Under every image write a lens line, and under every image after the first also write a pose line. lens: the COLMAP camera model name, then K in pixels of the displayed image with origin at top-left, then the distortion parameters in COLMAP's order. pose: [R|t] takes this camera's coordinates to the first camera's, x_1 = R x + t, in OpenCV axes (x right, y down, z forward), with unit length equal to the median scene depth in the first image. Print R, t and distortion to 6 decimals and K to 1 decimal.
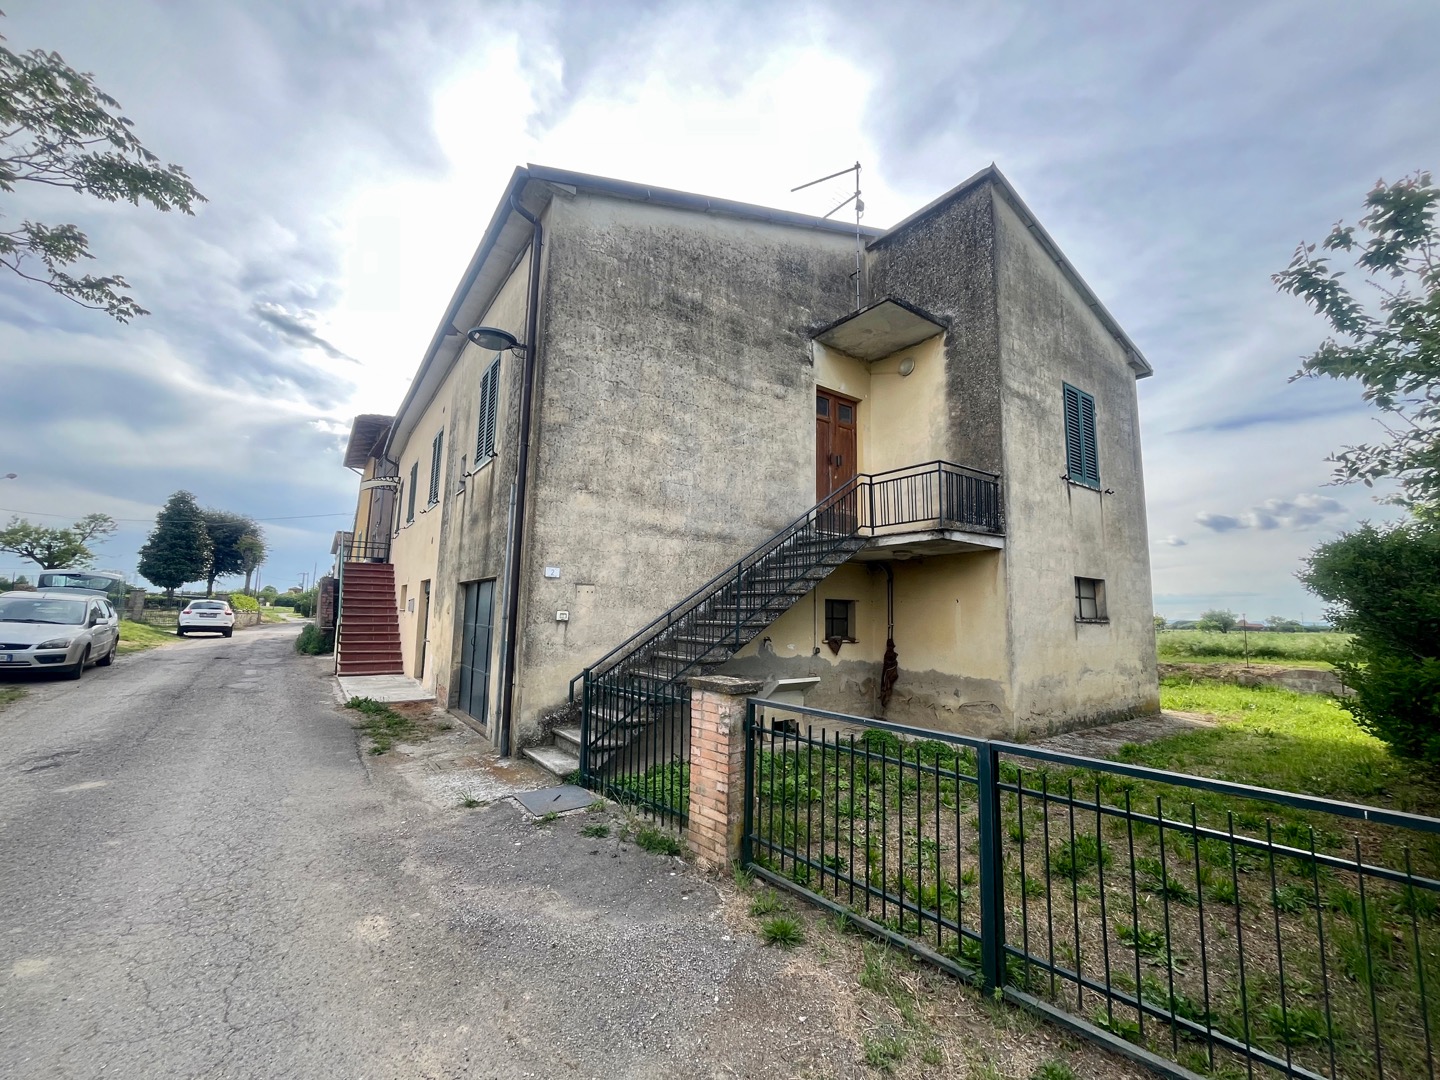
lens RADIAL K [[586.2, 0, 717.9], [0, 586.2, 542.6], [0, 0, 1]] dist [-0.004042, -0.000650]
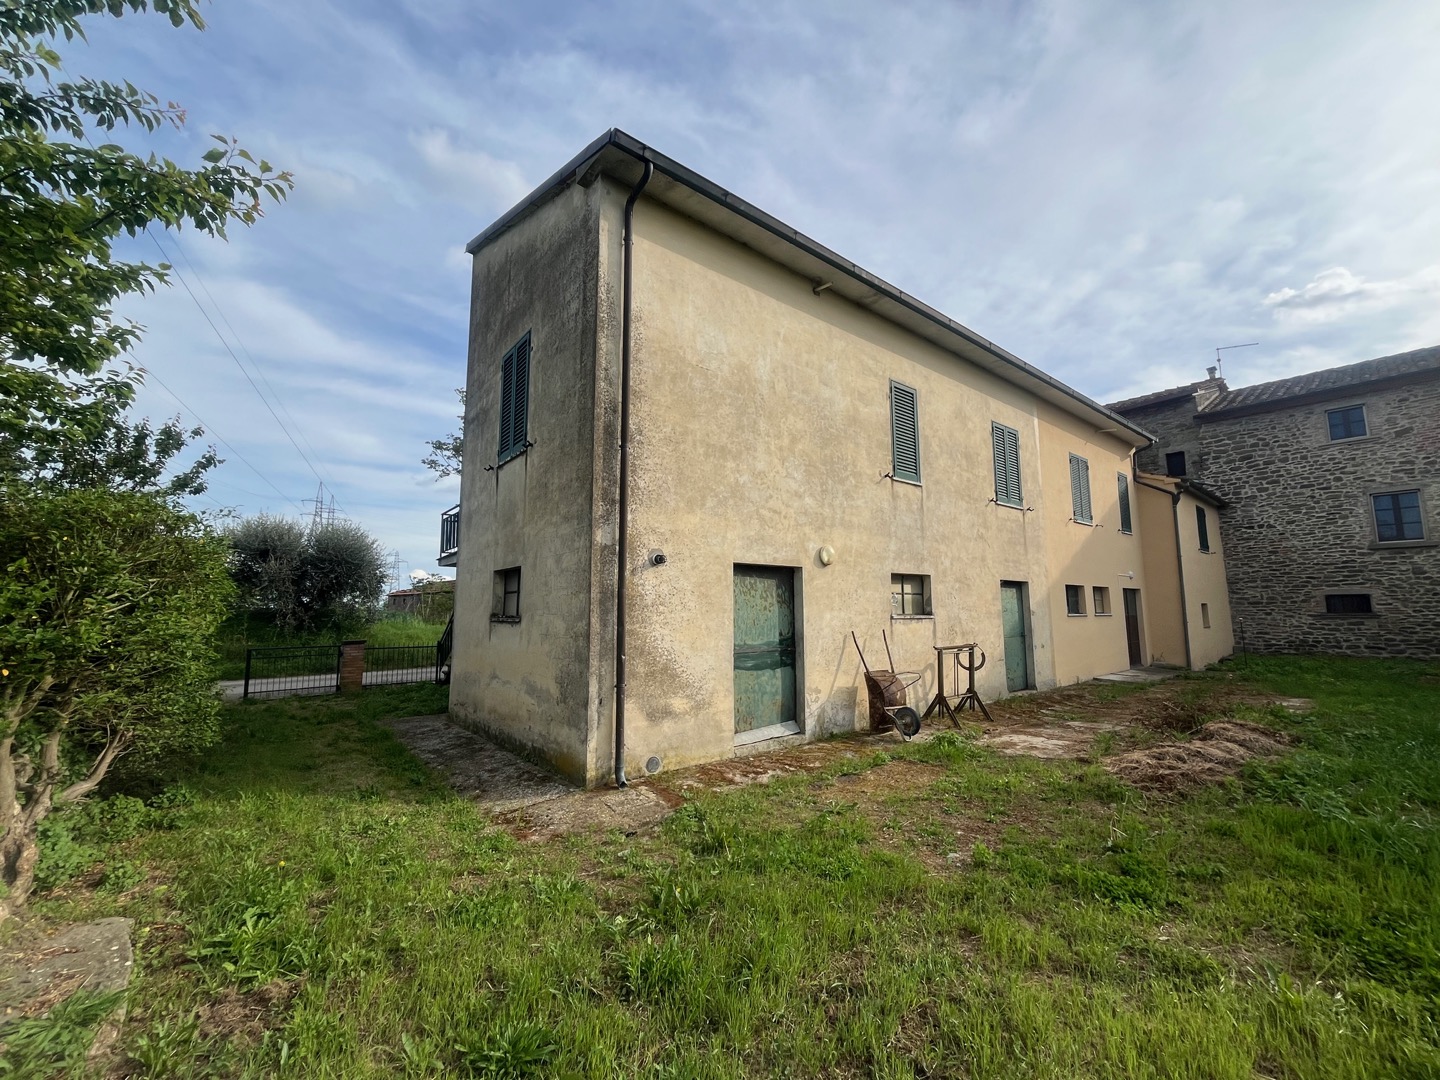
lens RADIAL K [[586.2, 0, 714.7], [0, 586.2, 543.0], [0, 0, 1]] dist [-0.004042, -0.000650]
pose [[0.050981, -0.140062, -0.988829, 1.596060], [0.129647, 0.982667, -0.132505, 0.187454], [0.990249, -0.121443, 0.068256, 1.335590]]
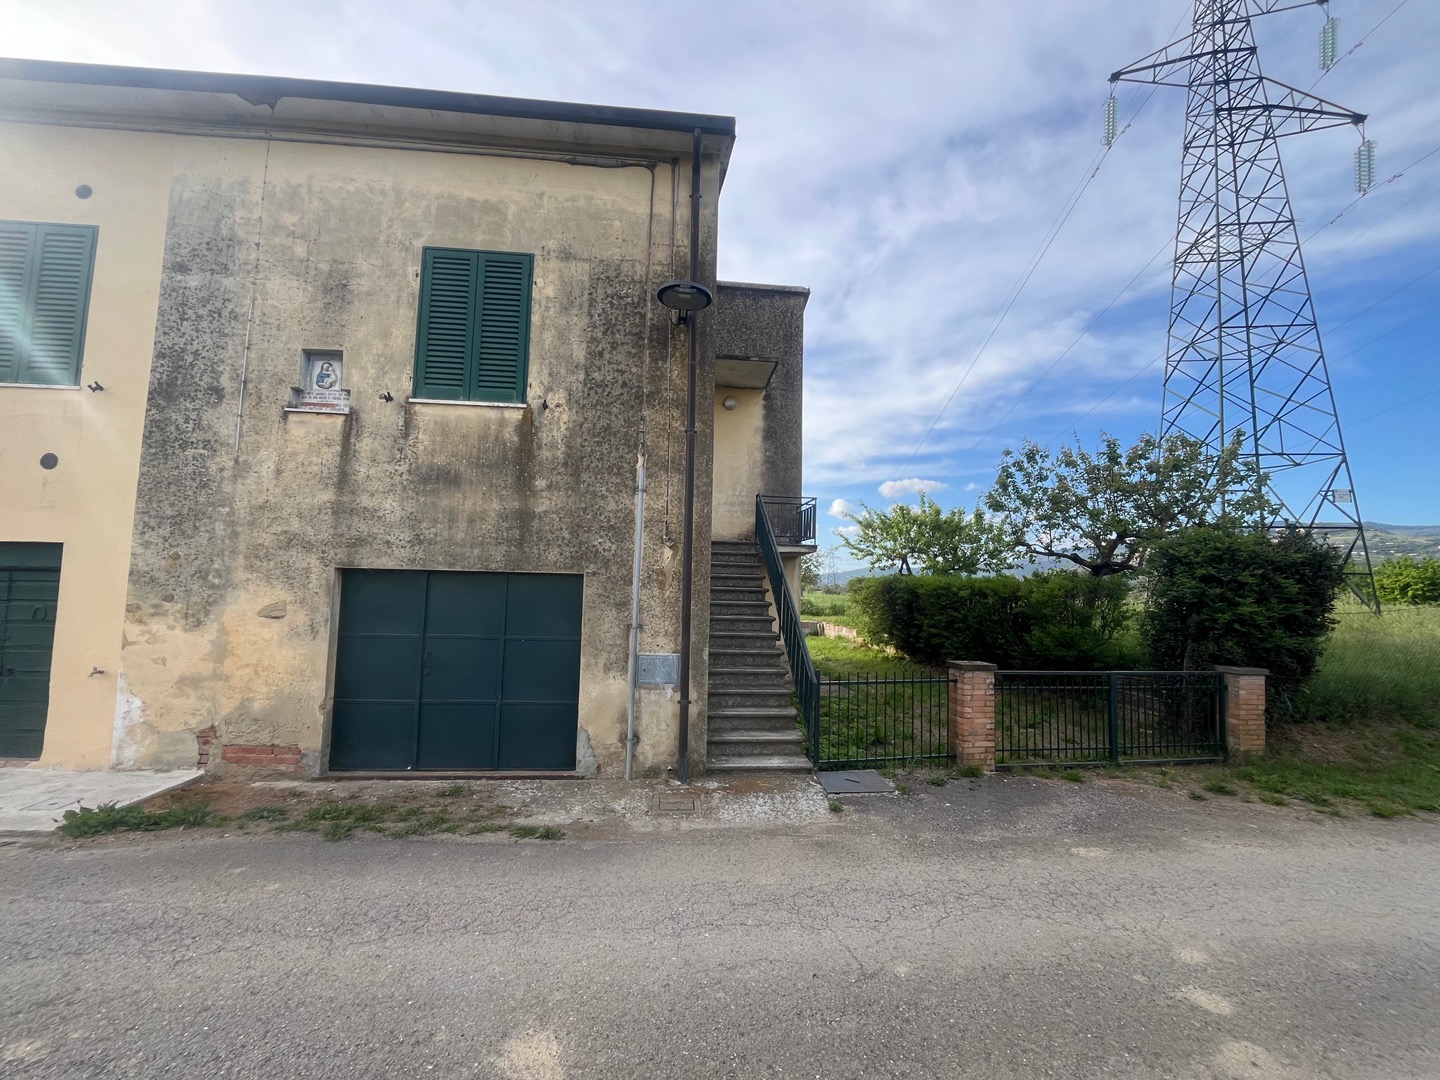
lens RADIAL K [[586.2, 0, 715.5], [0, 586.2, 539.0], [0, 0, 1]] dist [-0.004042, -0.000650]
pose [[0.502329, 0.060851, 0.862533, -0.839958], [-0.121941, 0.992537, 0.000994, -0.008621], [-0.856035, -0.105678, 0.506000, 0.397348]]
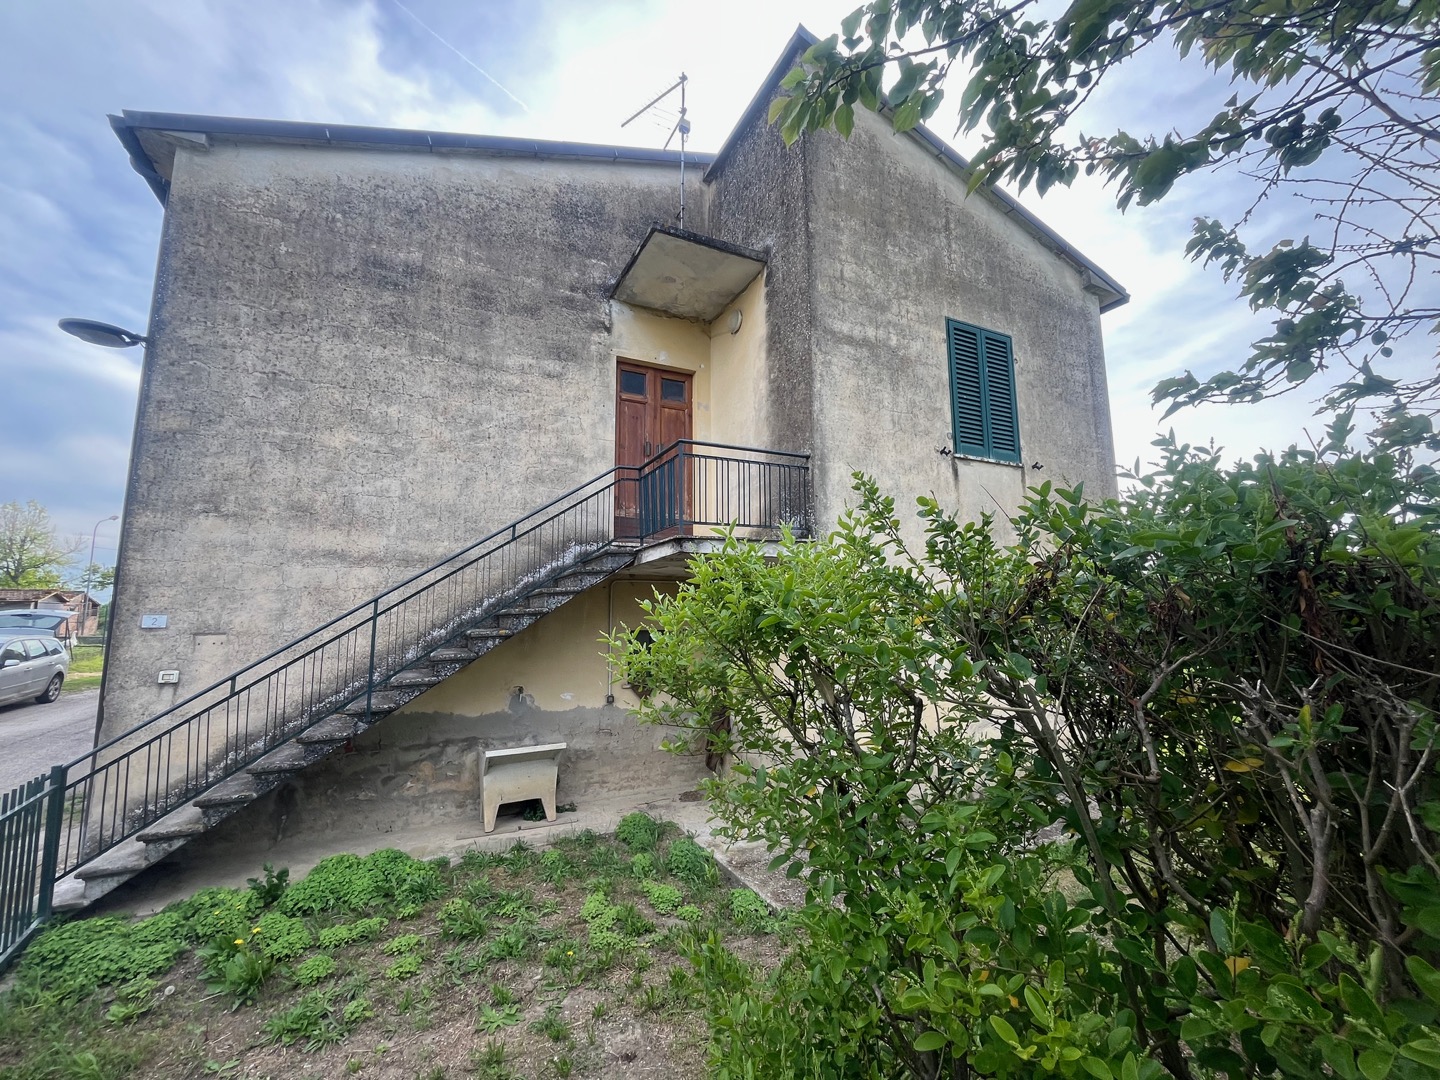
lens RADIAL K [[586.2, 0, 718.6], [0, 586.2, 540.2], [0, 0, 1]] dist [-0.004042, -0.000650]
pose [[0.986544, -0.049558, -0.155805, 0.447574], [0.048812, 0.998771, -0.008607, -0.010702], [0.156040, 0.000886, 0.987750, 0.266652]]
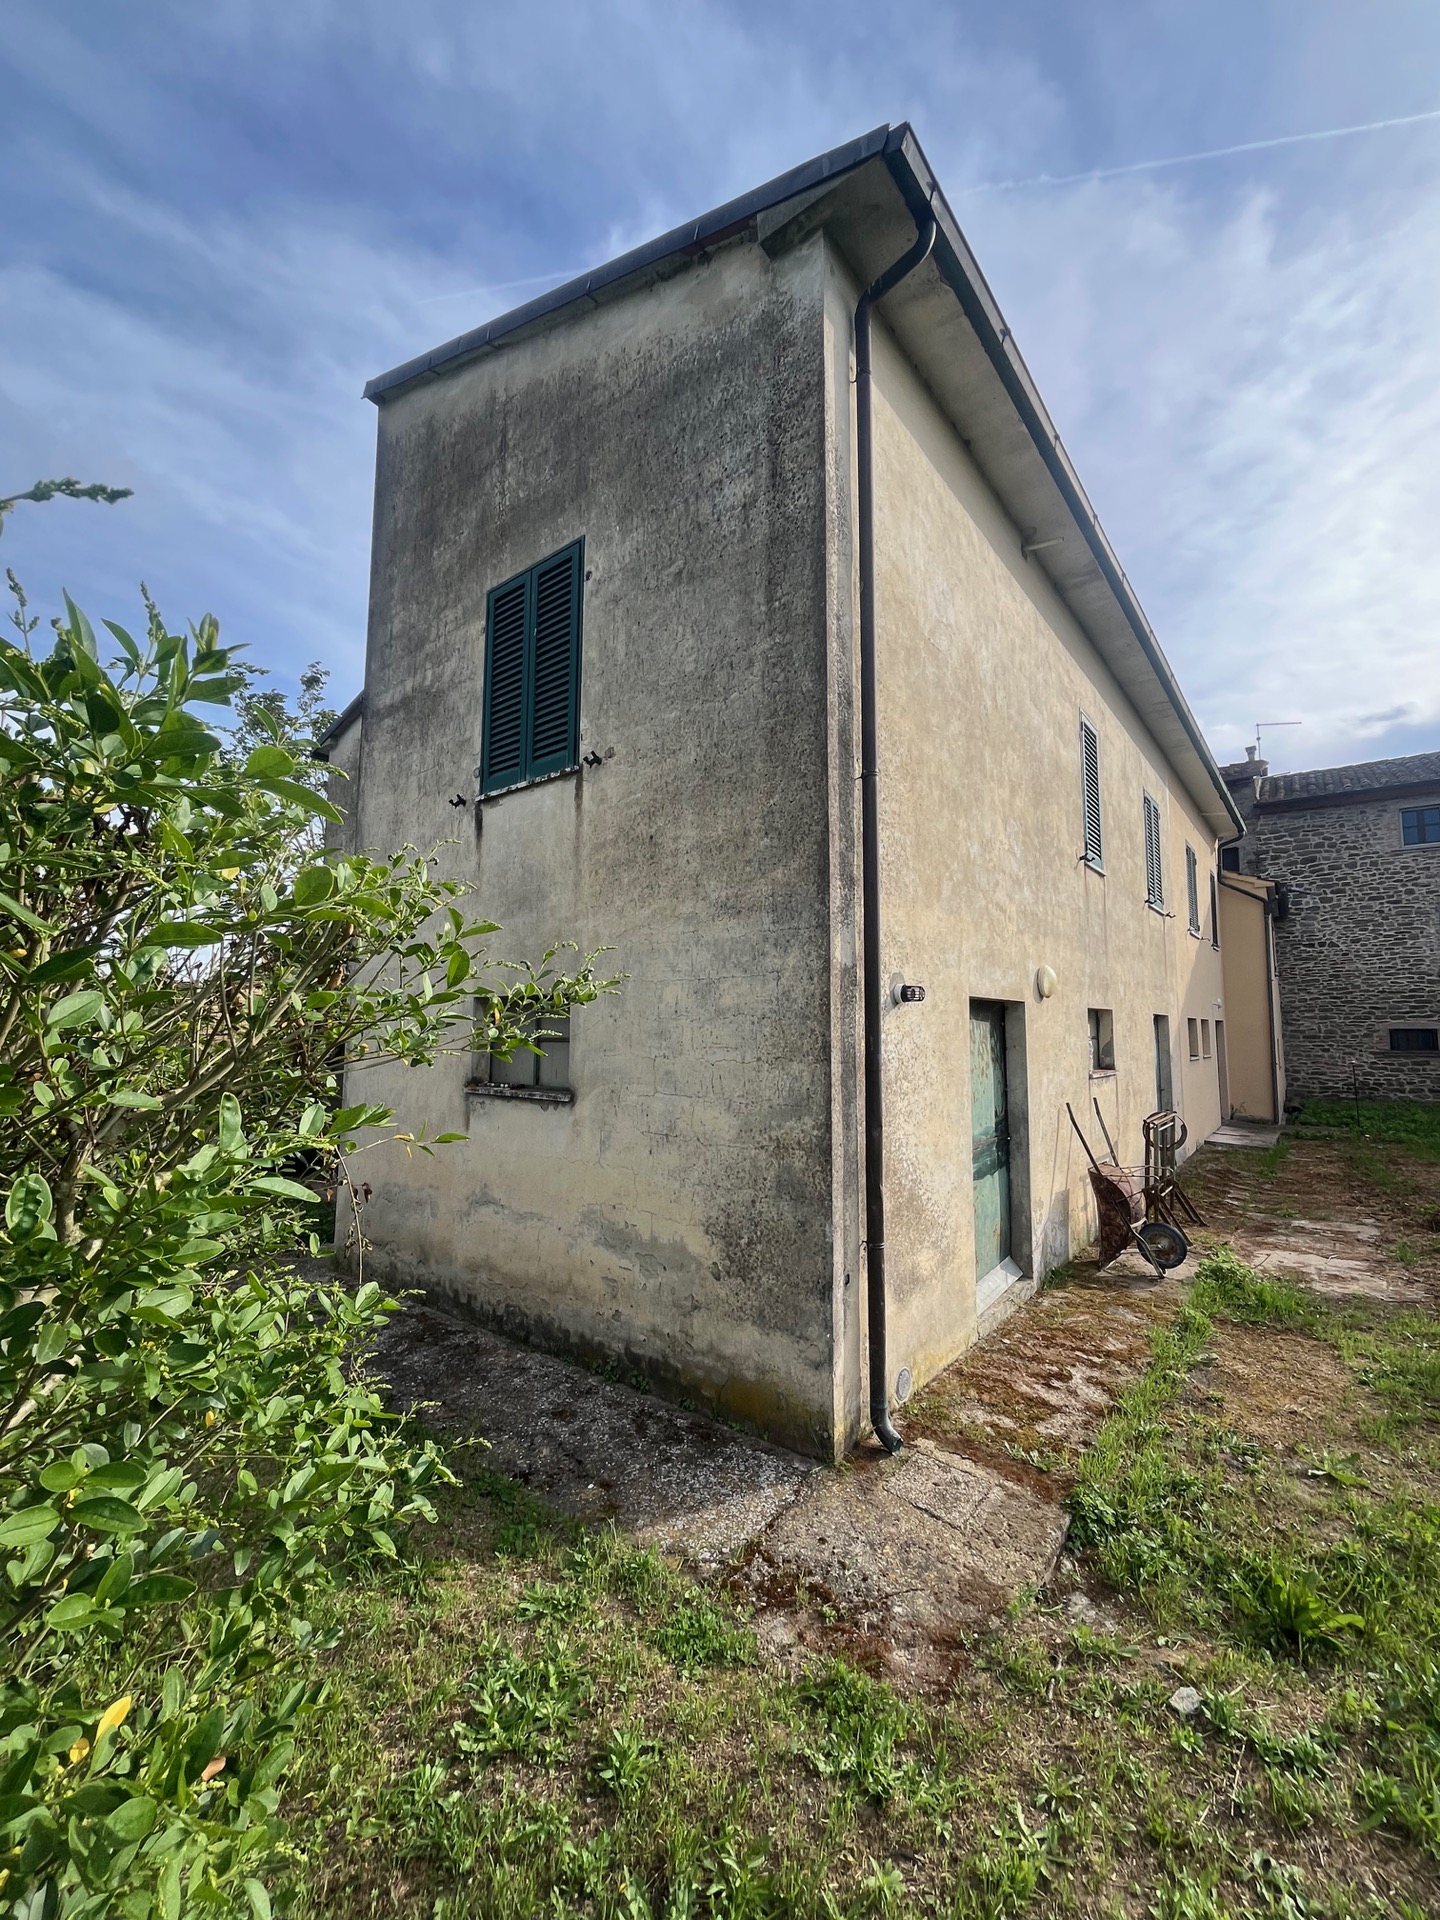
lens RADIAL K [[781.7, 0, 718.4], [0, 781.7, 958.8], [0, 0, 1]] dist [-0.004042, -0.000650]
pose [[0.274559, -0.108190, -0.955465, 1.329913], [0.121995, 0.989540, -0.076993, 0.103952], [0.953800, -0.095423, 0.284885, 1.052516]]
